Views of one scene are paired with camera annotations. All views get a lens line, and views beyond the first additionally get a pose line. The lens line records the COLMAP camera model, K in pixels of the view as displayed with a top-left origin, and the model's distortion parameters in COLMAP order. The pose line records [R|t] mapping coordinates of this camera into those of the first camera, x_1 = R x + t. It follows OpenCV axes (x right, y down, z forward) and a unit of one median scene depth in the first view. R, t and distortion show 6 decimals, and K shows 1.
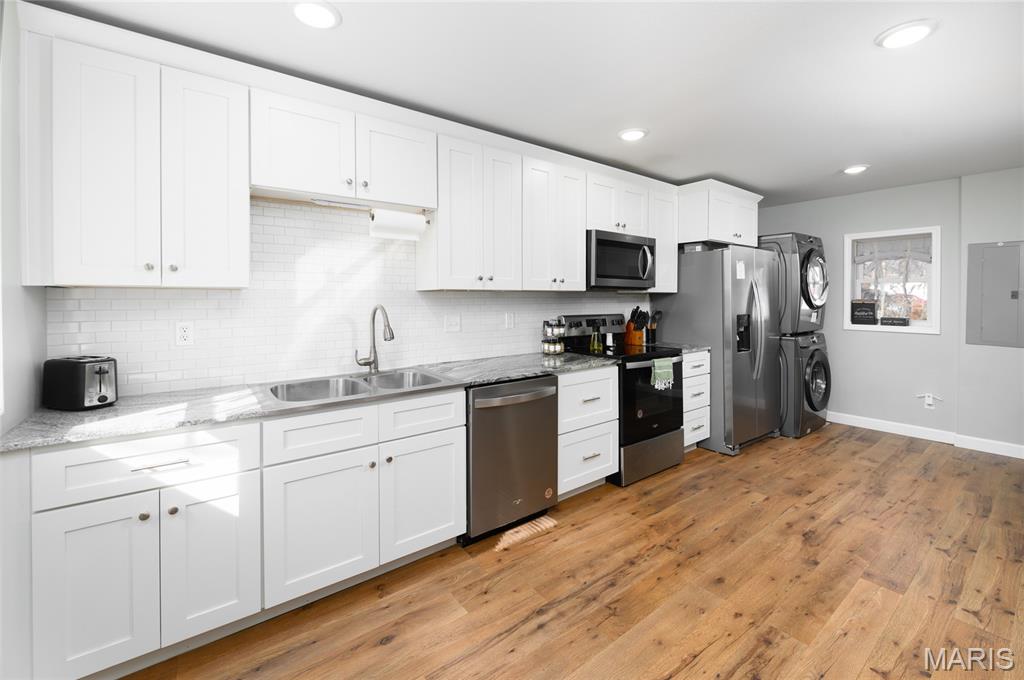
lens RADIAL K [[419.6, 0, 512.3], [0, 419.6, 301.4], [0, 0, 1]] dist [-0.000594, -0.002091]
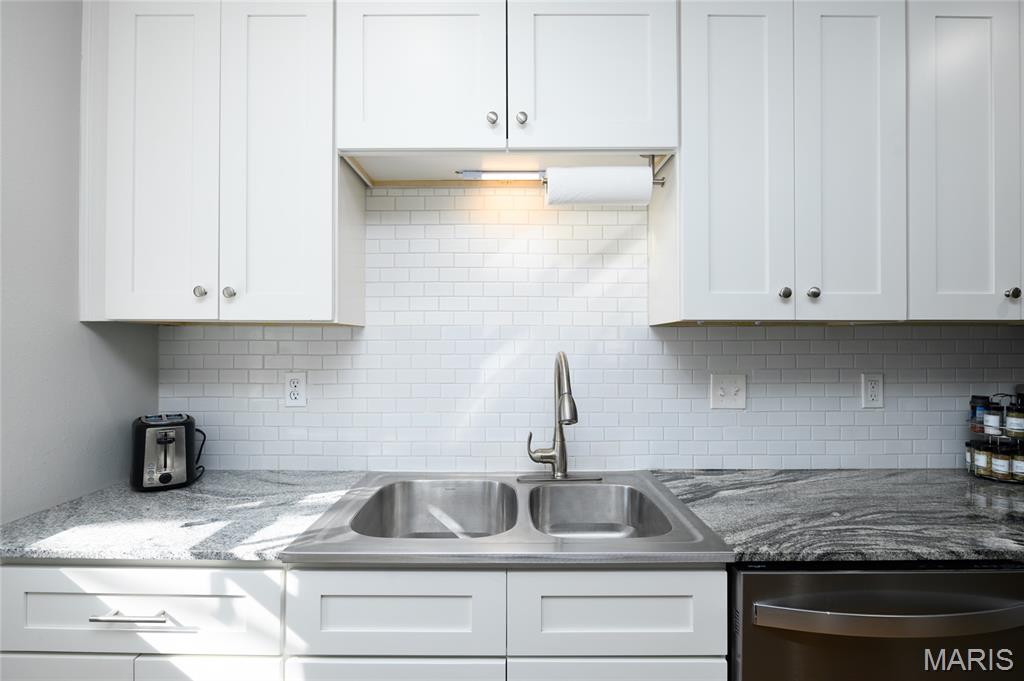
lens RADIAL K [[510.6, 0, 509.0], [0, 510.6, 342.3], [0, 0, 1]] dist [-0.006693, -0.001005]
pose [[0.801497, 0.004057, -0.597986, 0.009757], [-0.007685, 0.999964, -0.003516, -0.001231], [0.597950, 0.007414, 0.801499, 0.437380]]
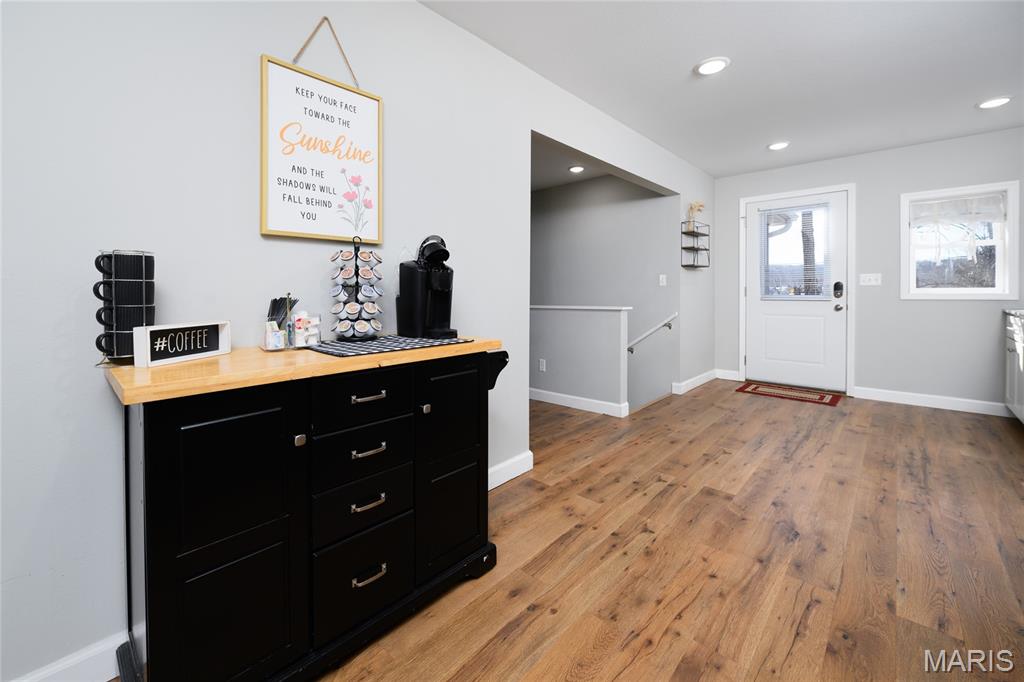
lens RADIAL K [[417.3, 0, 515.0], [0, 417.3, 297.3], [0, 0, 1]] dist [0.002107, -0.001564]
pose [[-0.982092, 0.009294, -0.188175, 1.322563], [0.004440, 0.999647, 0.026197, 0.088630], [0.188352, 0.024892, -0.981786, 1.613107]]
